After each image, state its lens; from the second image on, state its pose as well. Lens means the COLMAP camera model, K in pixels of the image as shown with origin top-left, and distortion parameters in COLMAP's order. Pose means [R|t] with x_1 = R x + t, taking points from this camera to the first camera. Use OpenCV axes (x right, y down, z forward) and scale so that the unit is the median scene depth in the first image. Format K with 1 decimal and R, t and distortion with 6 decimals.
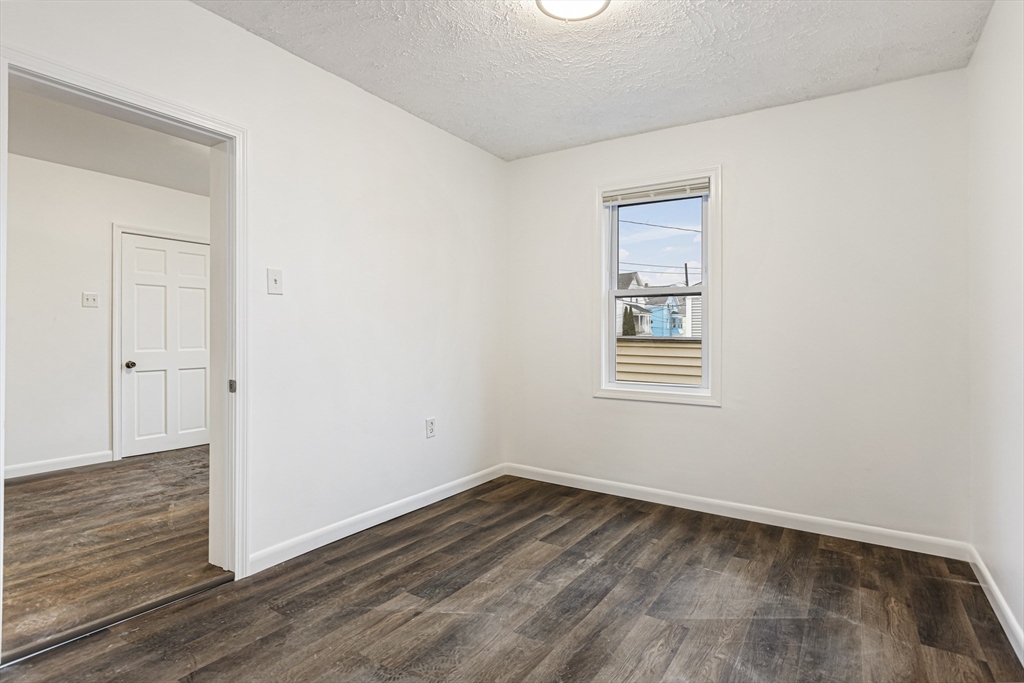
lens RADIAL K [[516.3, 0, 512.8], [0, 516.3, 341.0], [0, 0, 1]] dist [0.002810, -0.002065]
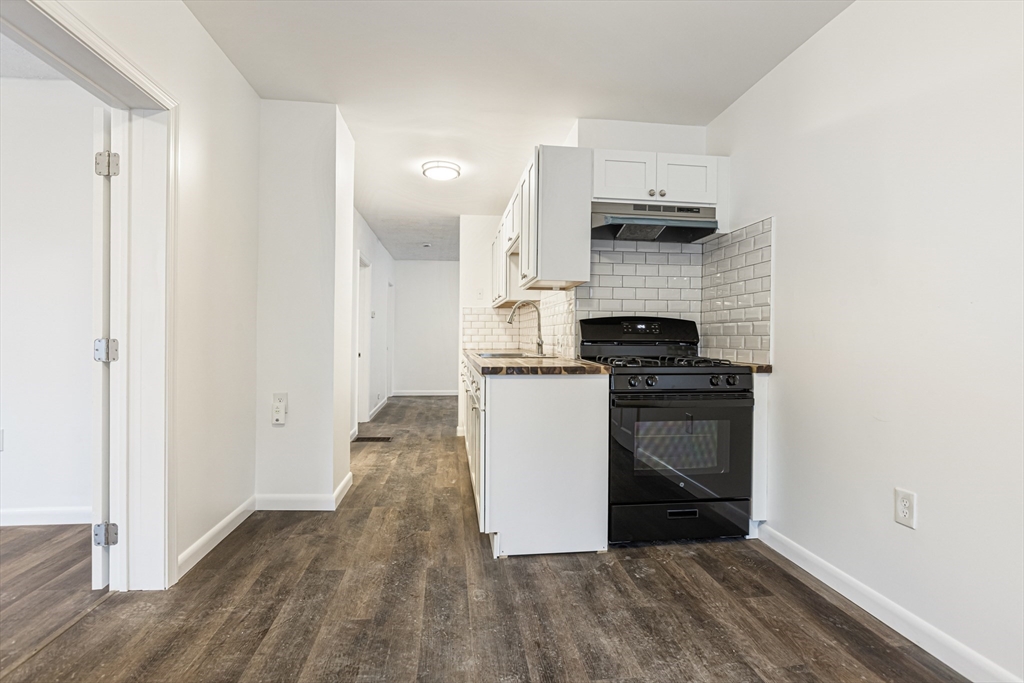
lens RADIAL K [[516.3, 0, 508.0], [0, 516.3, 338.7], [0, 0, 1]] dist [0.002810, -0.002065]
pose [[-0.768570, -0.002265, -0.639761, -0.748919], [-0.012550, 0.999855, 0.011538, -0.023600], [0.639642, 0.016897, -0.768487, 2.046331]]
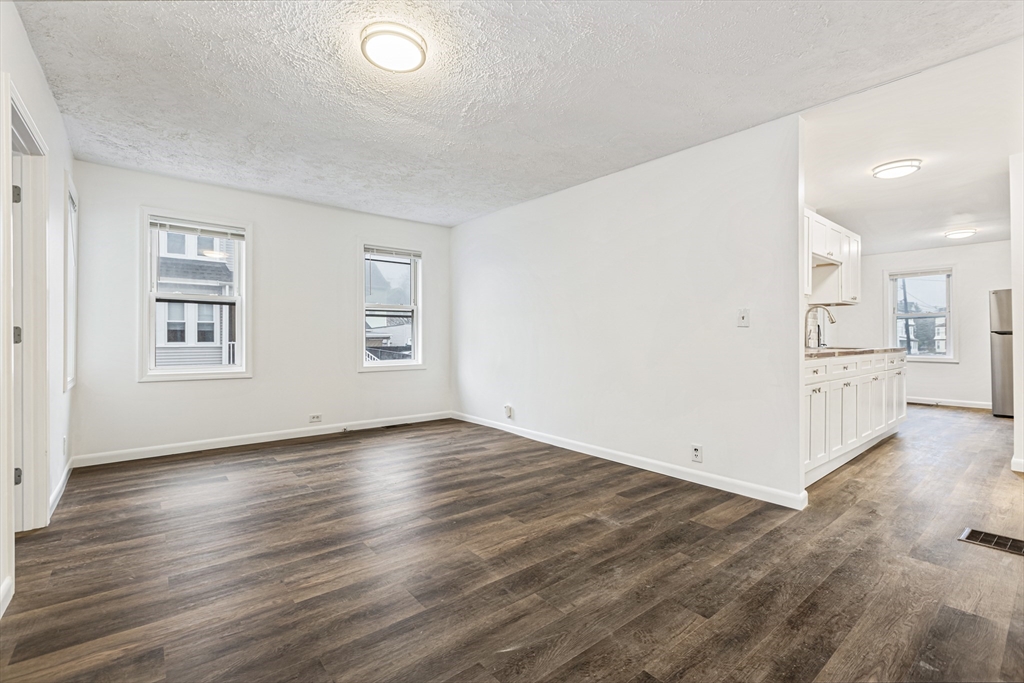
lens RADIAL K [[457.7, 0, 508.9], [0, 457.7, 335.1], [0, 0, 1]] dist [0.002452, -0.002013]
pose [[0.956427, -0.000154, -0.291972, -2.771568], [-0.003677, 0.999914, -0.012575, 0.031493], [0.291949, 0.013100, 0.956344, -1.847140]]
